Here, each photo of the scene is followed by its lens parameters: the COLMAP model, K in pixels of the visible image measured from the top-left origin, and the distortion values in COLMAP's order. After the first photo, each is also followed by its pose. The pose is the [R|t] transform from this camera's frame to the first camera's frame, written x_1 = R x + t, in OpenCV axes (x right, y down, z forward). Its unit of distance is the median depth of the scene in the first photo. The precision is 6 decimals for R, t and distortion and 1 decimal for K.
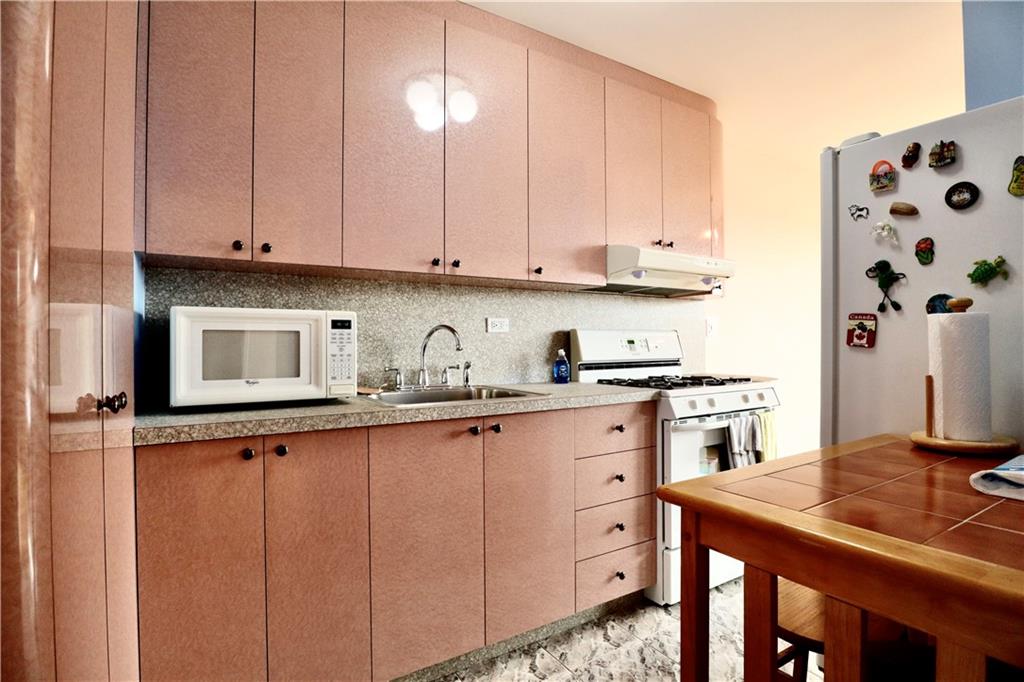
lens RADIAL K [[516.0, 0, 517.6], [0, 516.0, 337.8], [0, 0, 1]] dist [-0.048912, 0.015659]
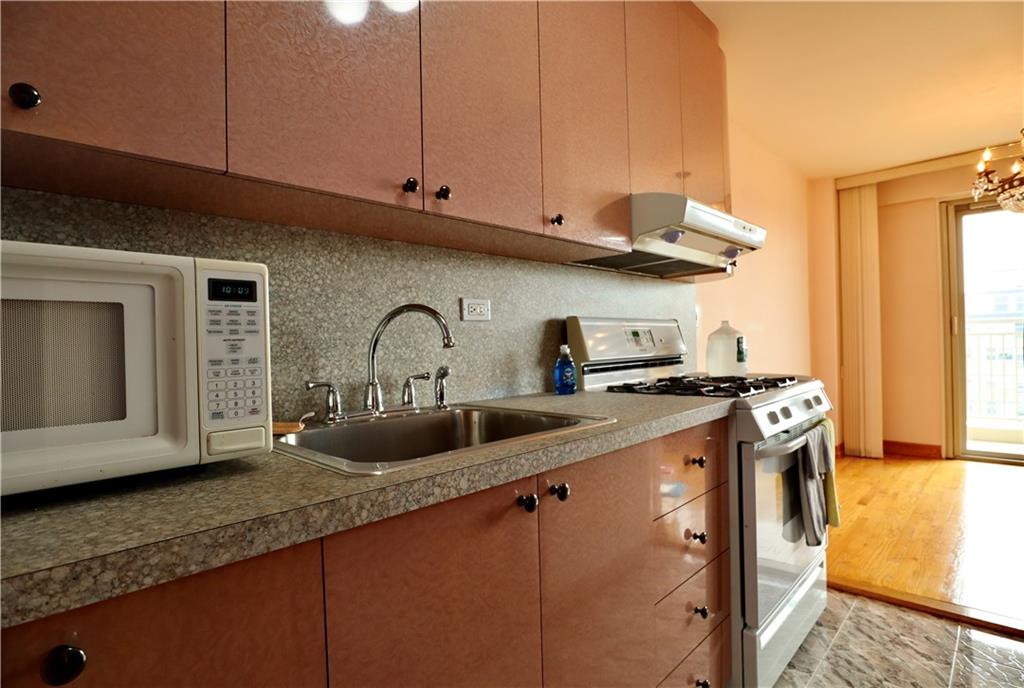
lens RADIAL K [[490.8, 0, 499.9], [0, 490.8, 343.8], [0, 0, 1]] dist [-0.028032, 0.000263]
pose [[0.970224, -0.020035, 0.241381, -0.177323], [0.018710, 0.999795, 0.007780, 0.015898], [-0.241487, -0.003032, 0.970399, 0.430891]]
